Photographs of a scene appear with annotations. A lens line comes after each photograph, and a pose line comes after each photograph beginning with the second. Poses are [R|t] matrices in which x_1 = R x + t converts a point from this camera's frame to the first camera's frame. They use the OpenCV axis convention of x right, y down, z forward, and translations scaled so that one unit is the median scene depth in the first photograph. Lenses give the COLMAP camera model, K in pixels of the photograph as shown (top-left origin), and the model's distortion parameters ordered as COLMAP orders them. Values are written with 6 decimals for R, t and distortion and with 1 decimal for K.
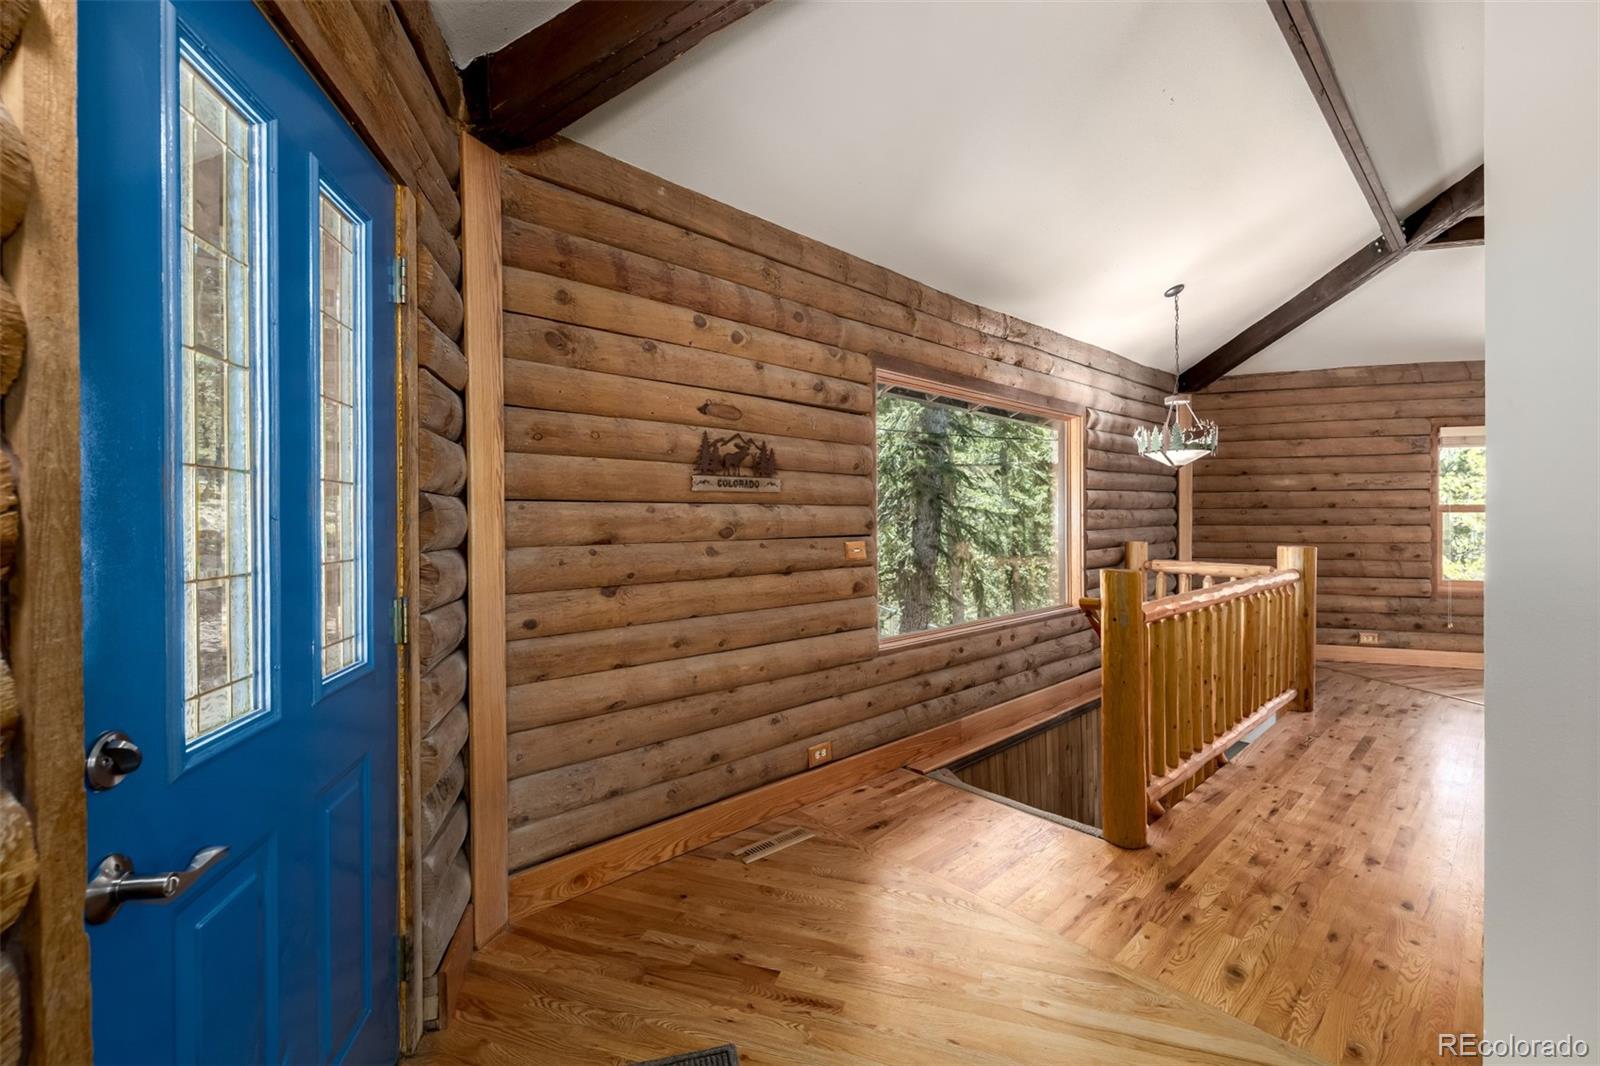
lens RADIAL K [[674.8, 0, 798.7], [0, 674.8, 528.2], [0, 0, 1]] dist [-0.000802, 0.000449]
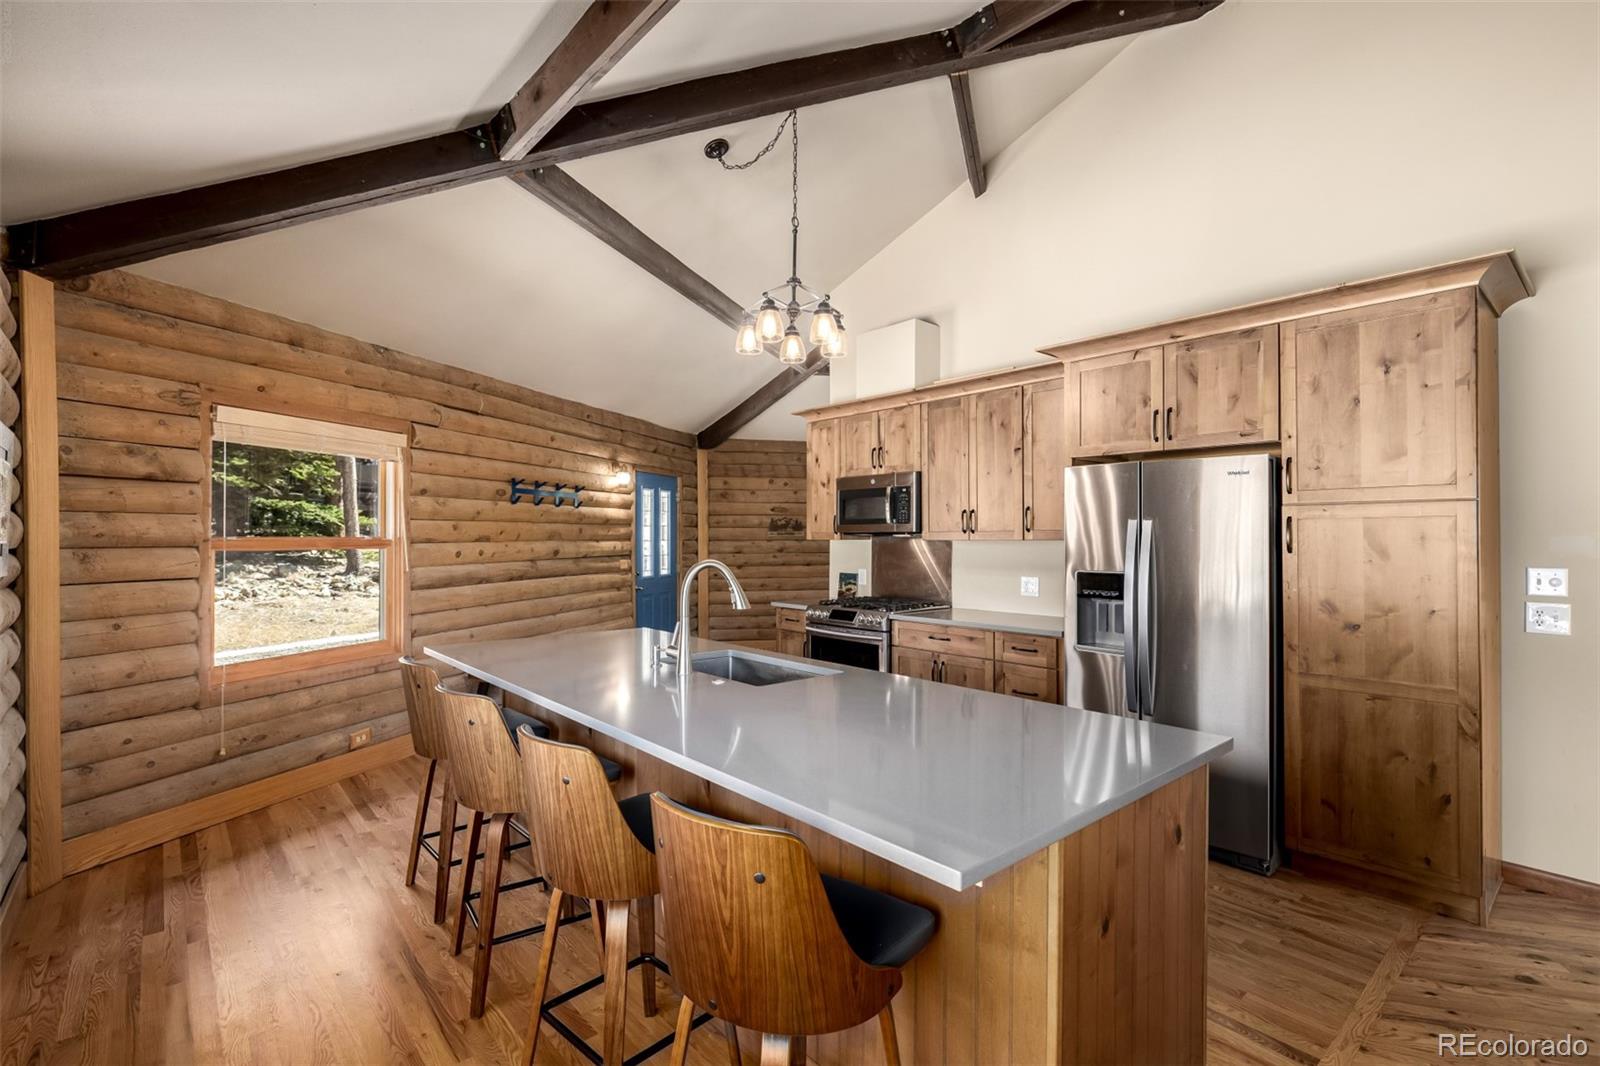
lens RADIAL K [[734.4, 0, 794.8], [0, 734.4, 540.0], [0, 0, 1]] dist [-0.010331, 0.001324]
pose [[0.859618, 0.003331, -0.510926, 1.827089], [-0.005879, 0.999977, -0.003371, -0.033043], [0.510903, 0.005902, 0.859618, -2.004028]]
